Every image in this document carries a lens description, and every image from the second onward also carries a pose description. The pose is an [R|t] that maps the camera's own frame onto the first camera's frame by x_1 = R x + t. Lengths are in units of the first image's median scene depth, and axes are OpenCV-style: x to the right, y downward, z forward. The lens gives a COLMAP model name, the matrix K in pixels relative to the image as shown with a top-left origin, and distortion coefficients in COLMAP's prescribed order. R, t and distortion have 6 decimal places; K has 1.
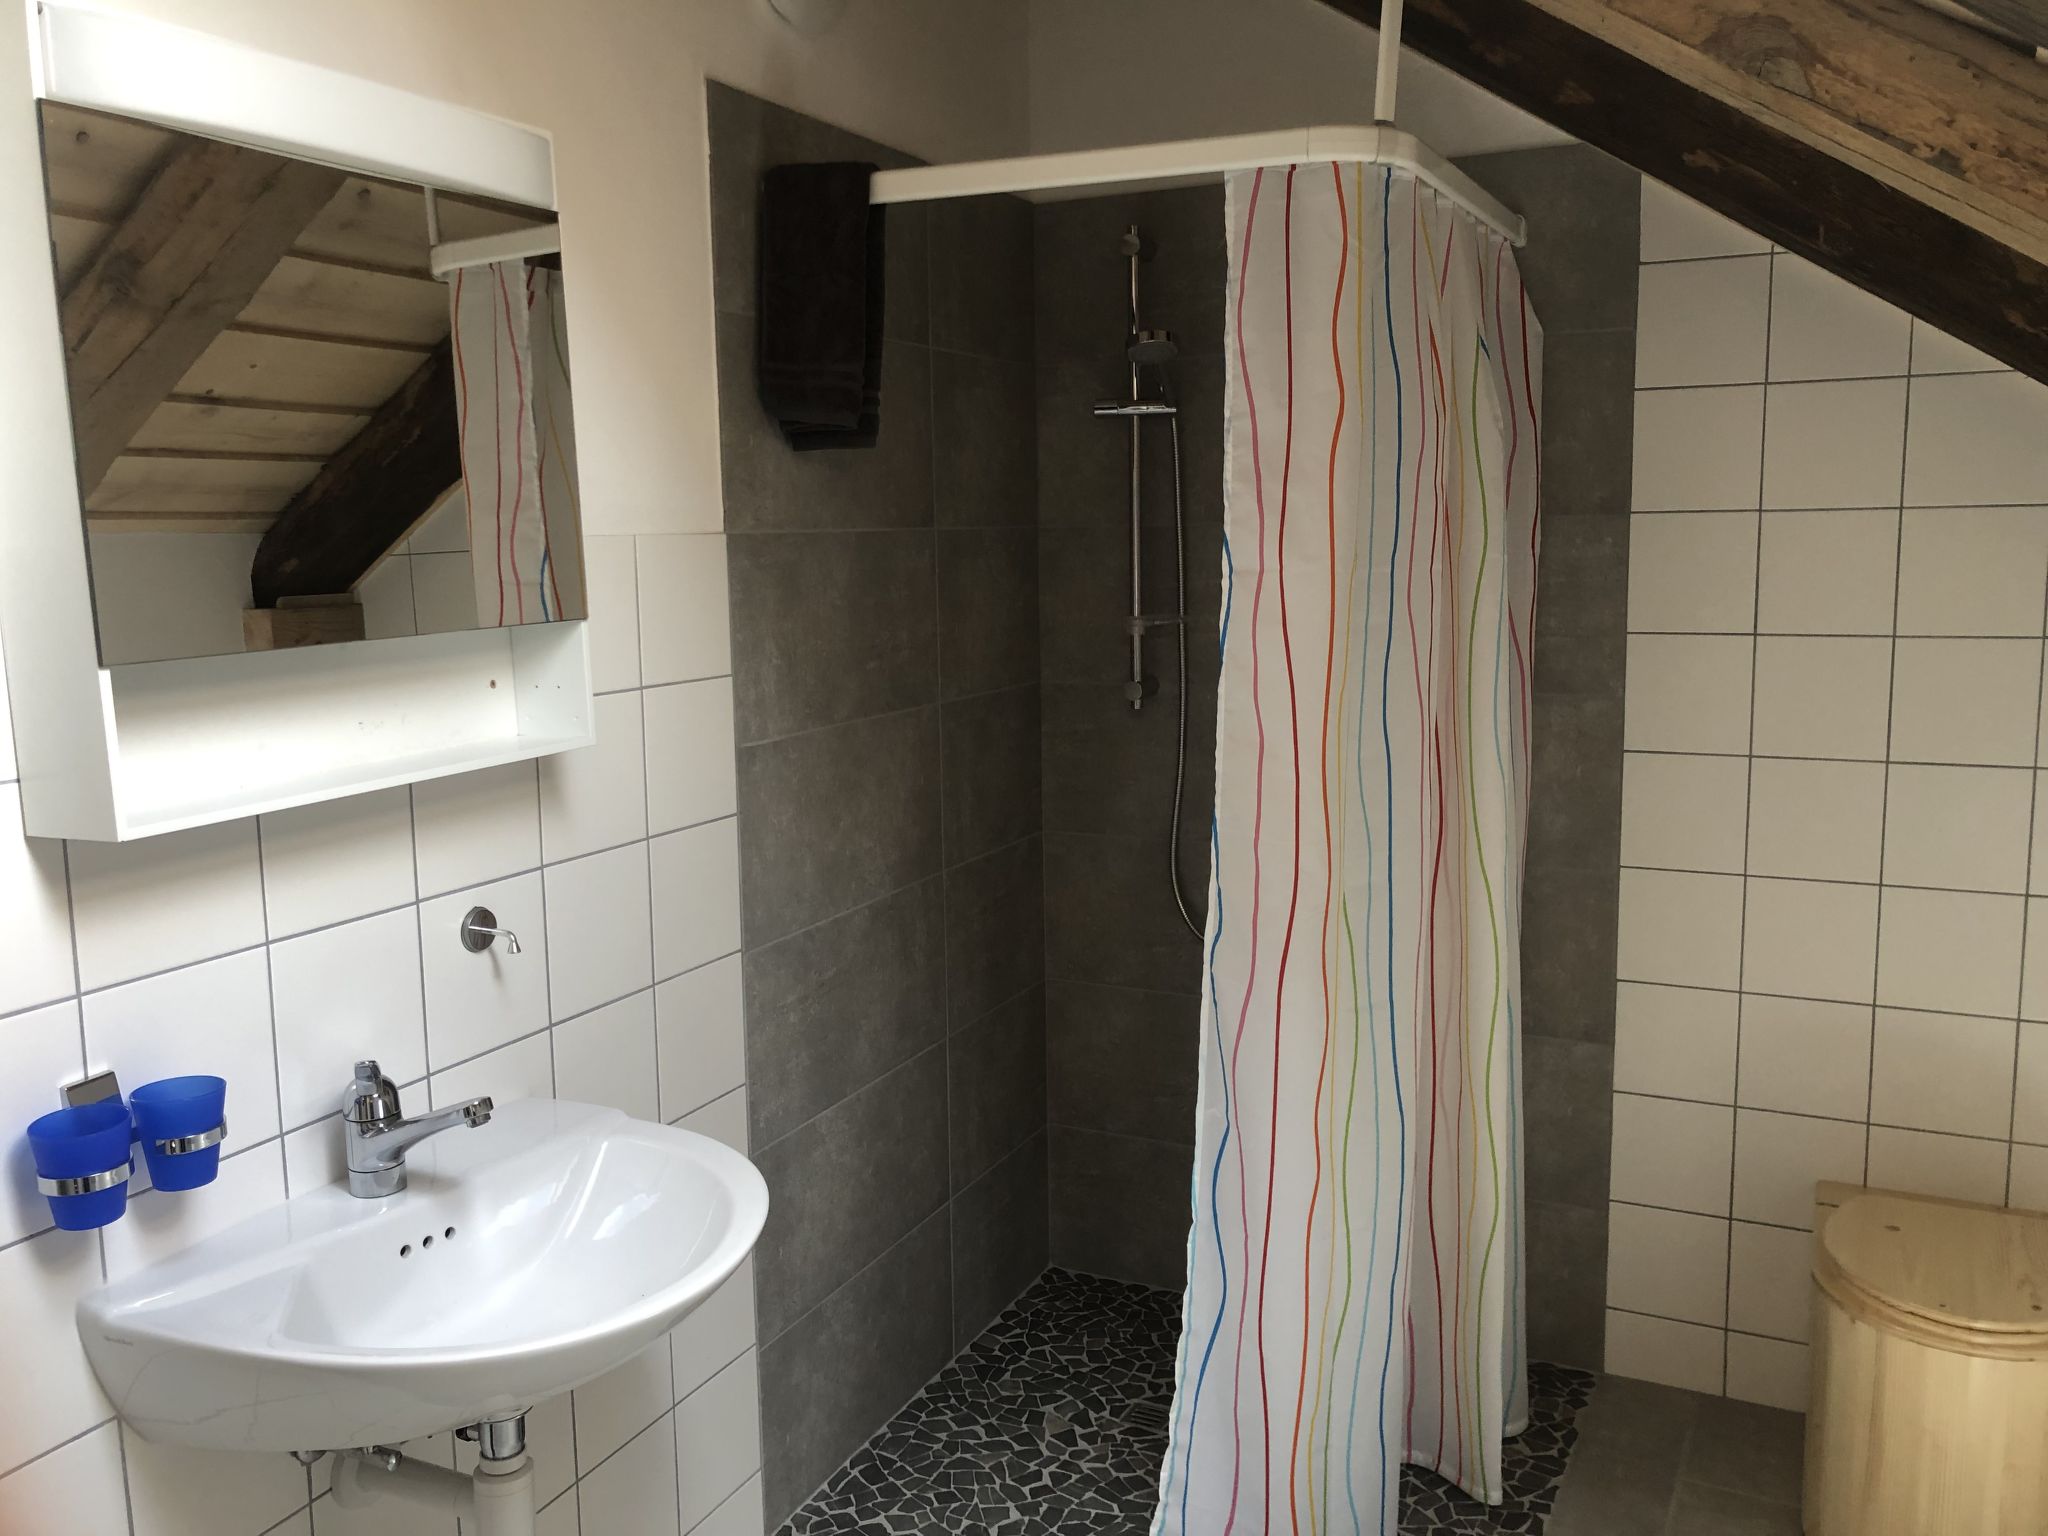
lens RADIAL K [[1665.5, 0, 1024.0], [0, 1665.5, 768.0], [0, 0, 1]] dist [0.073685, -0.082953]
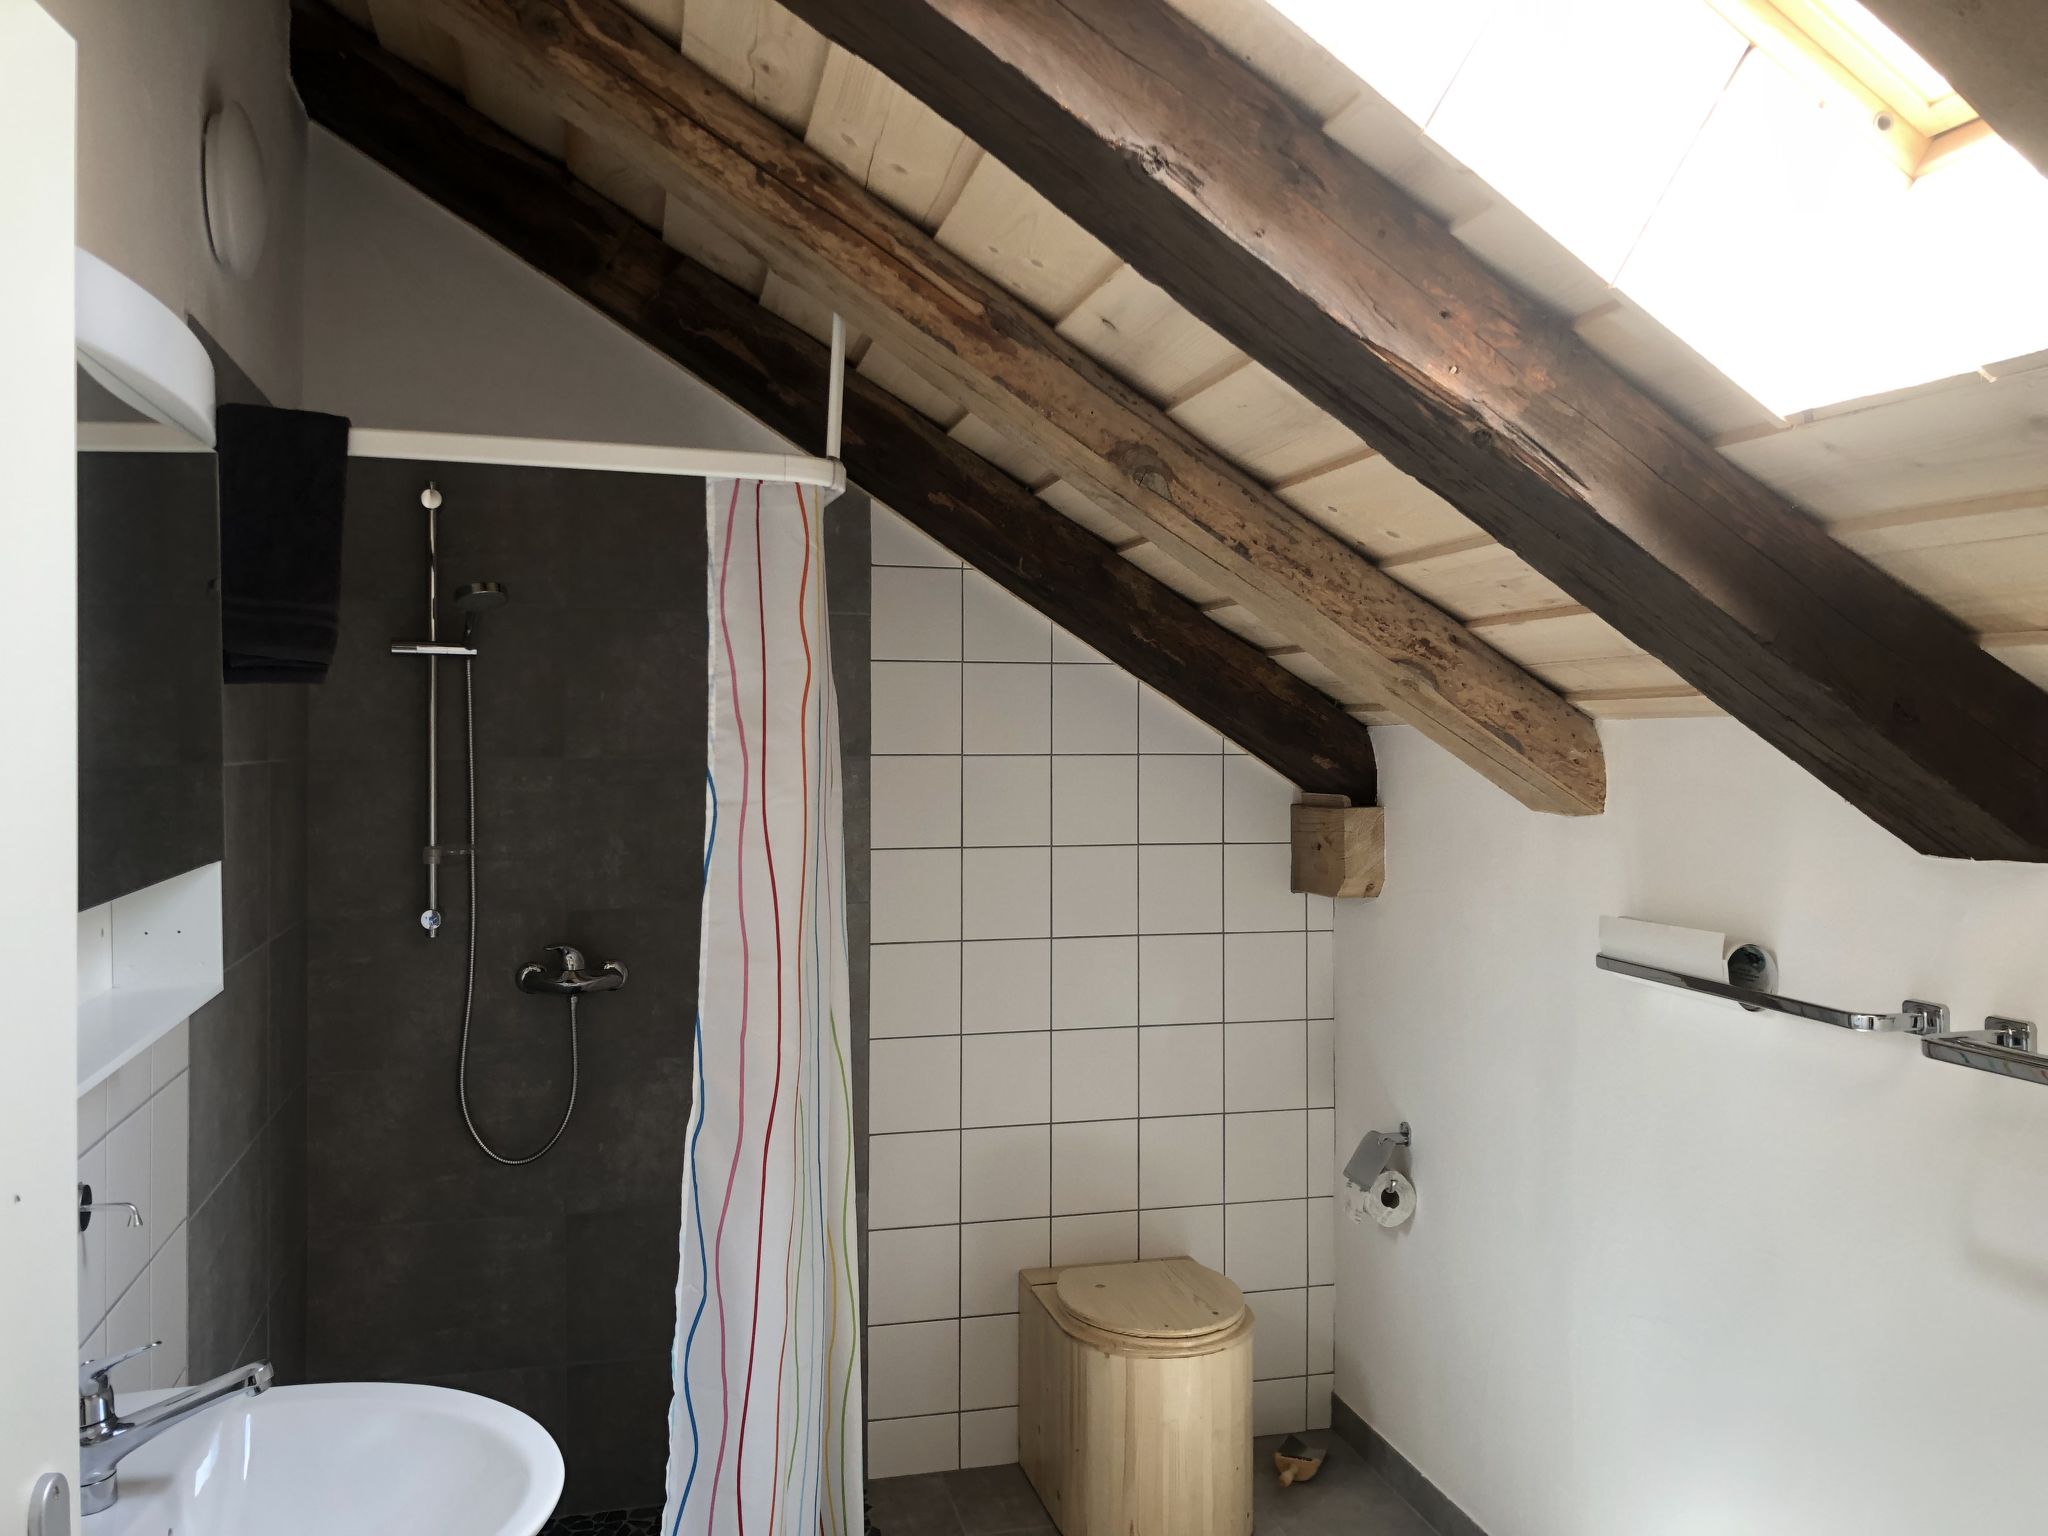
lens RADIAL K [[1678.7, 0, 1024.0], [0, 1678.7, 768.0], [0, 0, 1]] dist [0.064483, 0.002880]
pose [[0.763541, 0.004704, 0.645742, -0.473296], [0.081400, 0.991296, -0.103469, -0.002238], [-0.640609, 0.131566, 0.756512, -0.038336]]
